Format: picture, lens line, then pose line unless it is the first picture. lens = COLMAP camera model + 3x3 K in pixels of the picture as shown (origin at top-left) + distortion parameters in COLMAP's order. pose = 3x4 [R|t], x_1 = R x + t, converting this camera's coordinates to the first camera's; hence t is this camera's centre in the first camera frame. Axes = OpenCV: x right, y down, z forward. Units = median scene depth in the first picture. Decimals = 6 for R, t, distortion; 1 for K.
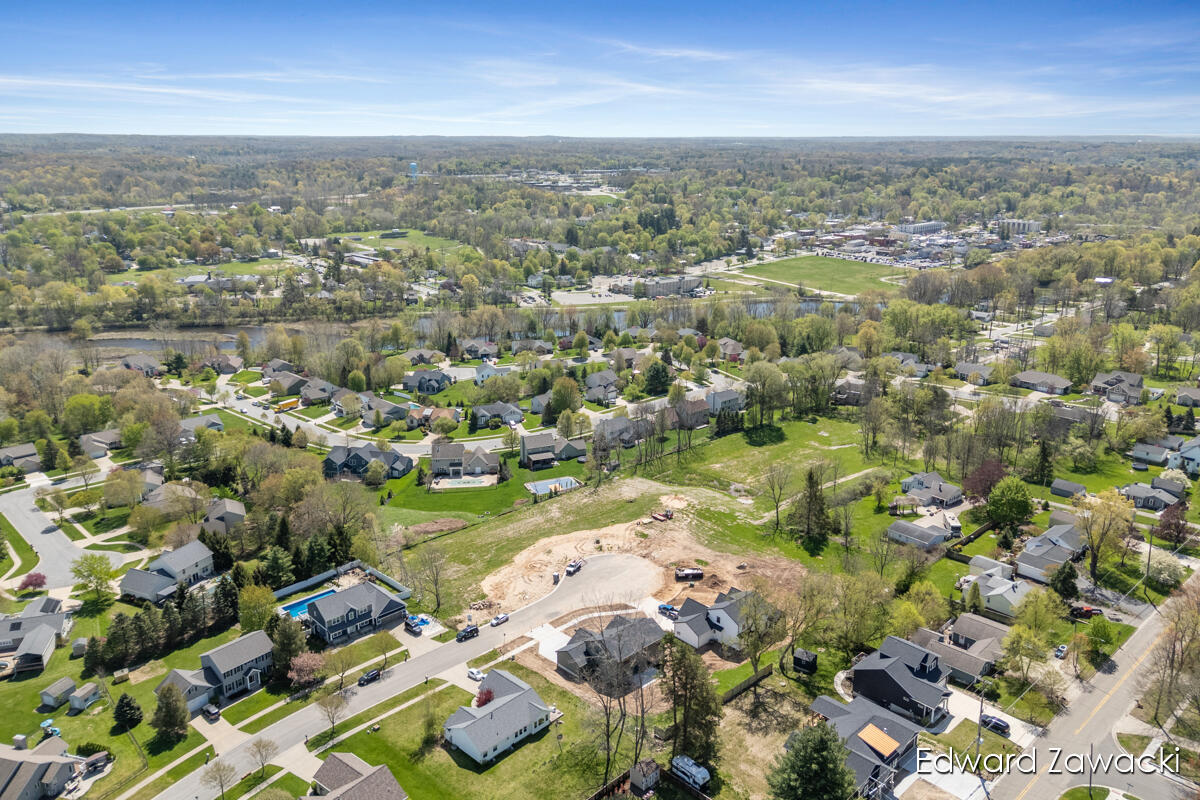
lens RADIAL K [[881.7, 0, 600.5], [0, 881.7, 399.5], [0, 0, 1]] dist [0.070793, -0.047549]
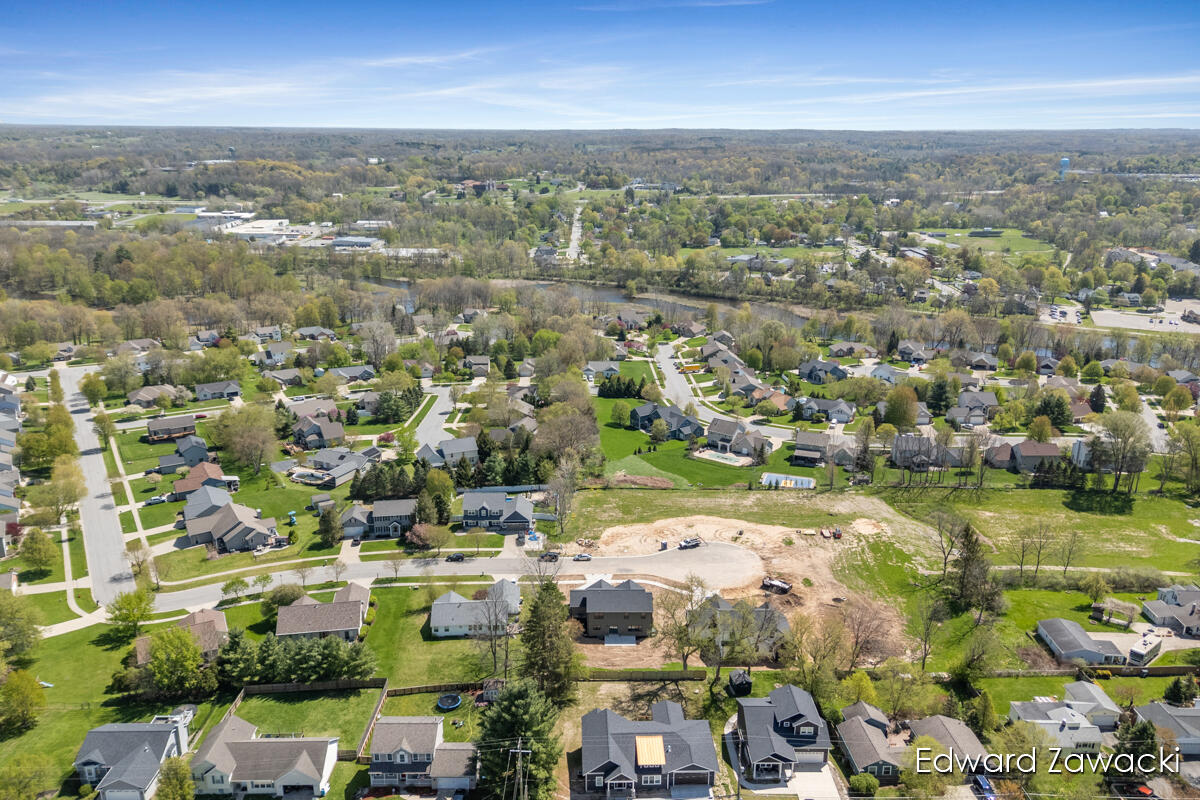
lens RADIAL K [[881.7, 0, 608.0], [0, 881.7, 390.7], [0, 0, 1]] dist [0.070793, -0.047549]
pose [[0.744383, 0.193668, -0.639051, 0.398067], [-0.195571, 0.978282, 0.068669, -0.029921], [0.638471, 0.073864, 0.766093, 0.093729]]
